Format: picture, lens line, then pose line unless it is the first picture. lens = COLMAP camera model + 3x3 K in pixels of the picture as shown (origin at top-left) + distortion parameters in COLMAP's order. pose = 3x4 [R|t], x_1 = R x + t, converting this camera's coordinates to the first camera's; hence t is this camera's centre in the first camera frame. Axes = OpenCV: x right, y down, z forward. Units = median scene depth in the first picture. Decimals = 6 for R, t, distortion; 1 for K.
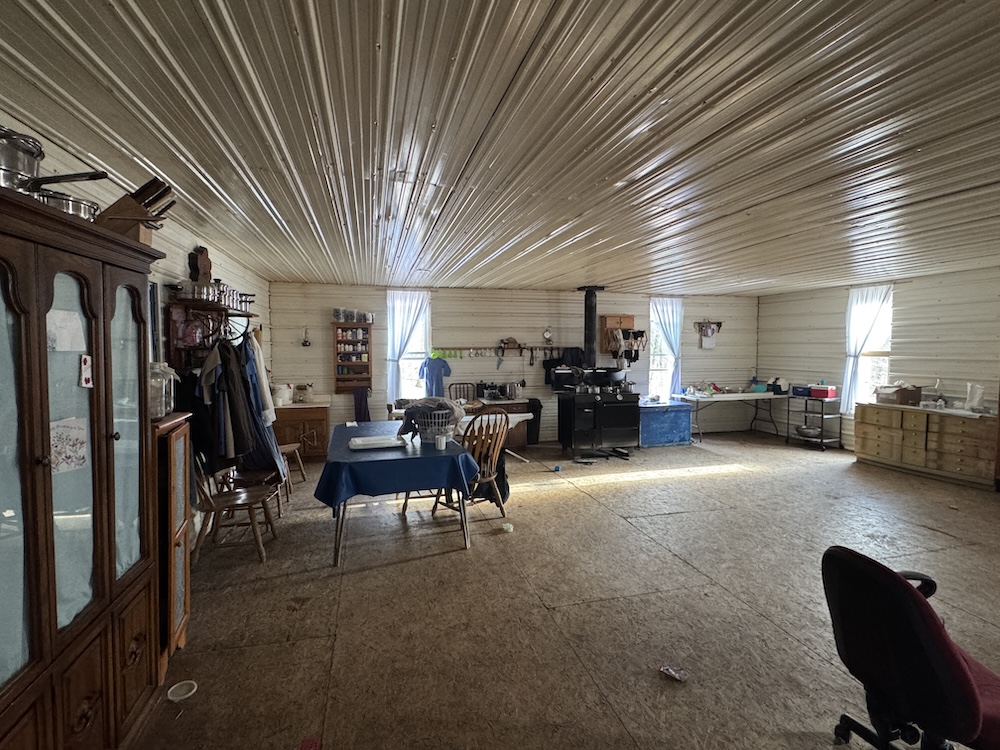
lens RADIAL K [[477.5, 0, 500.0], [0, 477.5, 375.0], [0, 0, 1]] dist [-0.002137, -0.000682]
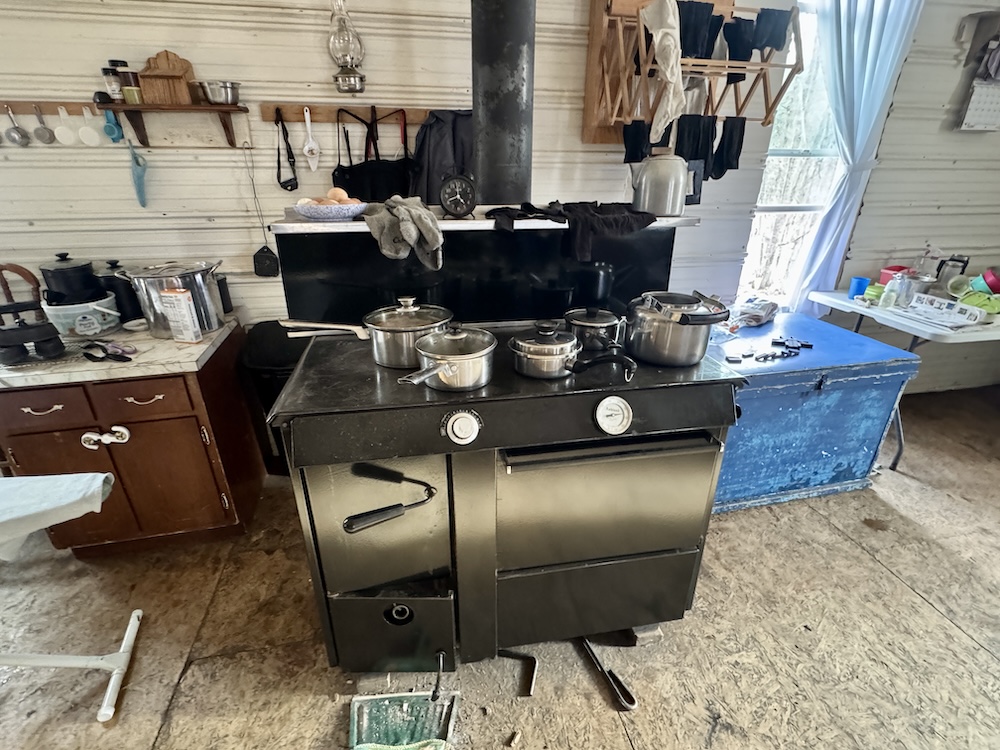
lens RADIAL K [[477.5, 0, 500.0], [0, 477.5, 375.0], [0, 0, 1]] dist [-0.002137, -0.000682]
pose [[0.997943, 0.031217, -0.055999, 0.194370], [-0.009779, 0.937346, 0.348263, -0.016989], [0.063362, -0.346999, 0.935723, 0.747173]]
